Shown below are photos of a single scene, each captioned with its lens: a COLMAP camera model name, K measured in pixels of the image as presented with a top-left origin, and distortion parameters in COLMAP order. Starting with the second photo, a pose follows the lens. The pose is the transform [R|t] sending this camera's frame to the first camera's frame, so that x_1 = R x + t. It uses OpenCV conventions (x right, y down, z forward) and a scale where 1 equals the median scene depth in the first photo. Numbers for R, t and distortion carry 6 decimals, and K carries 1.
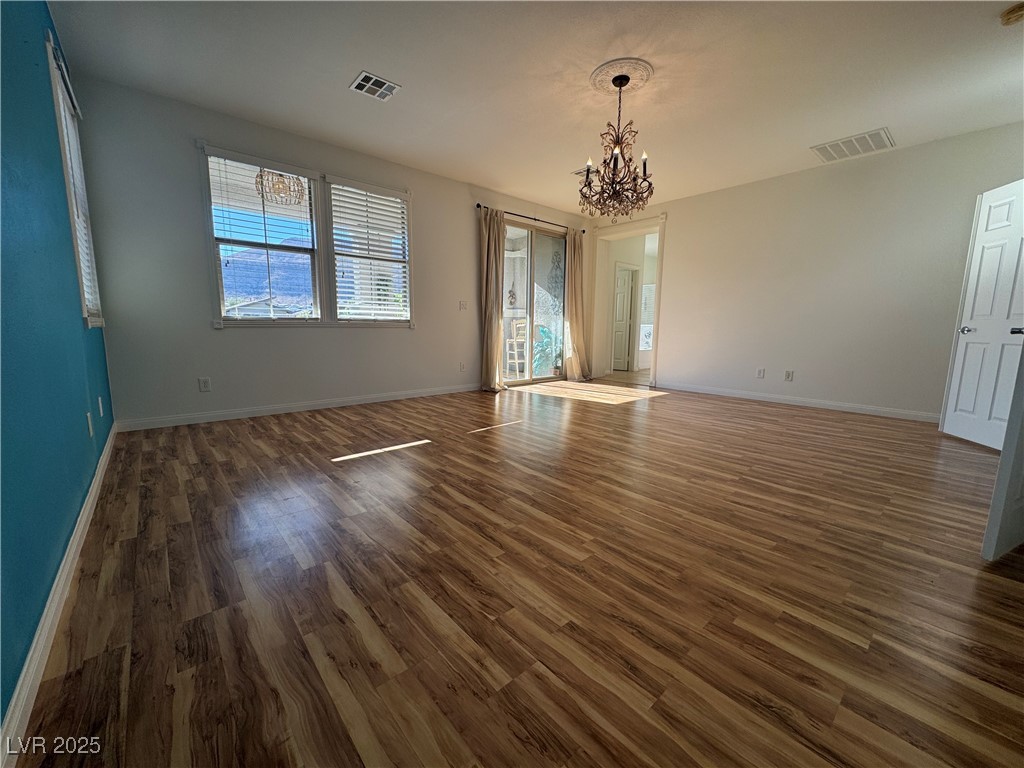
lens RADIAL K [[407.3, 0, 516.1], [0, 407.3, 381.1], [0, 0, 1]] dist [-0.004029, 0.000248]
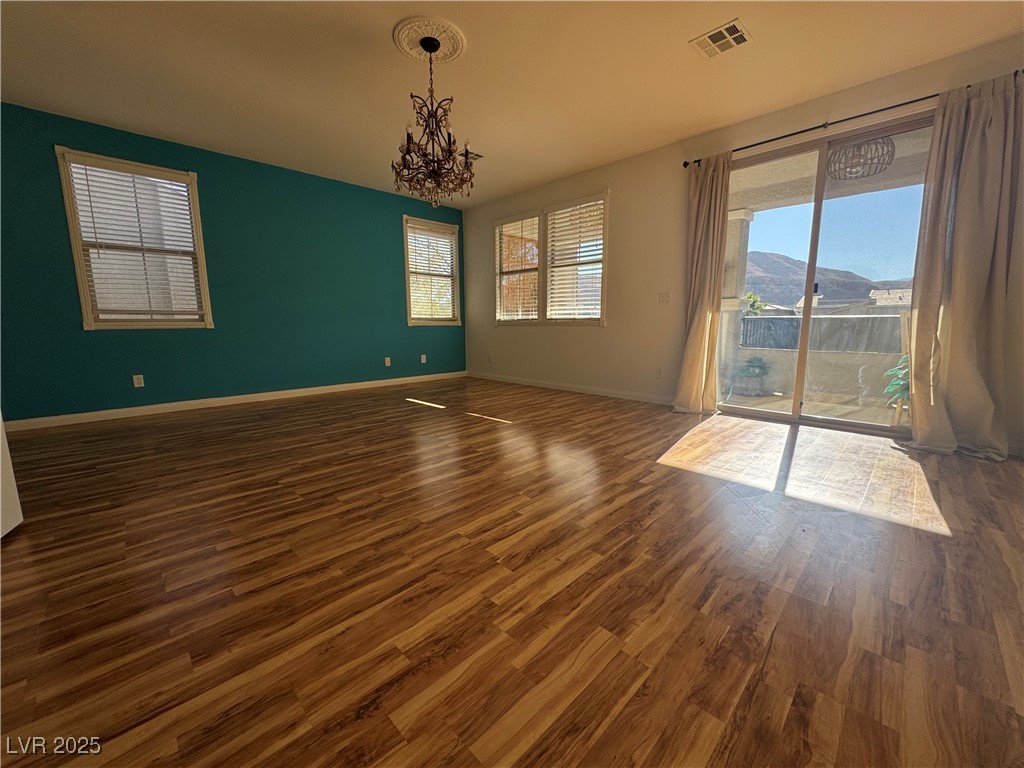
lens RADIAL K [[407.3, 0, 515.3], [0, 407.3, 386.0], [0, 0, 1]] dist [-0.004029, 0.000248]
pose [[0.059045, 0.141553, -0.988168, 1.329810], [-0.130385, 0.982509, 0.132951, -0.160359], [0.989704, 0.120992, 0.076469, 1.292443]]
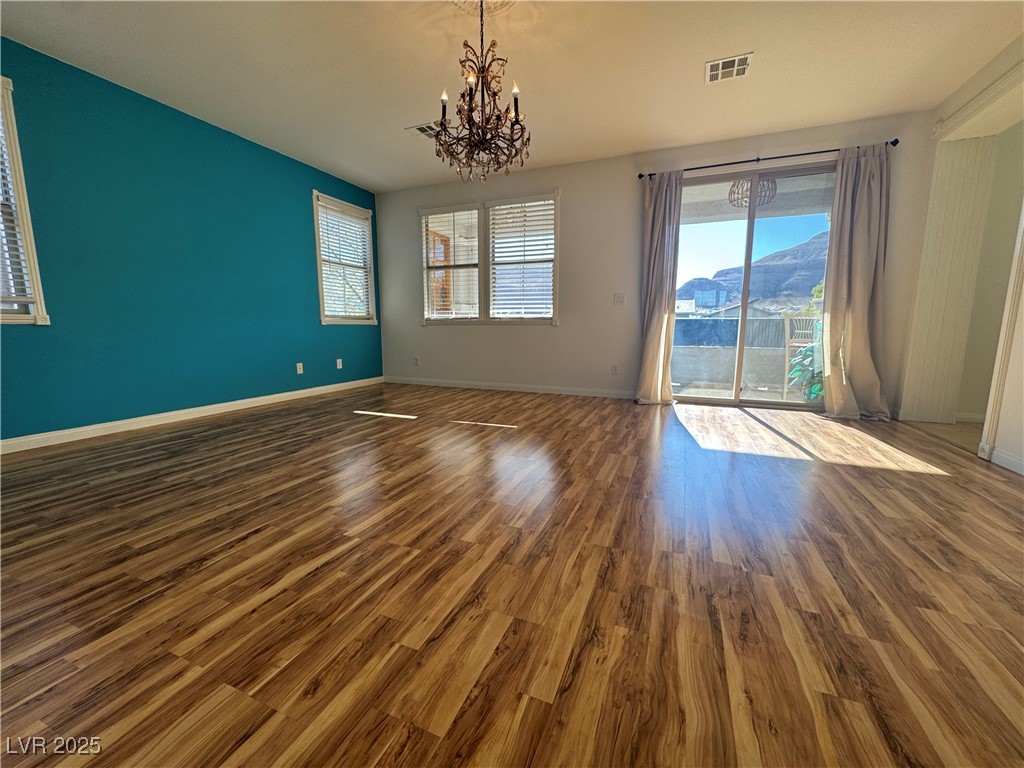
lens RADIAL K [[407.3, 0, 514.0], [0, 407.3, 385.0], [0, 0, 1]] dist [-0.004029, 0.000248]
pose [[0.435797, 0.118958, -0.892149, 1.111853], [-0.117746, 0.990244, 0.074521, -0.081333], [0.892310, 0.072571, 0.445552, 0.829066]]
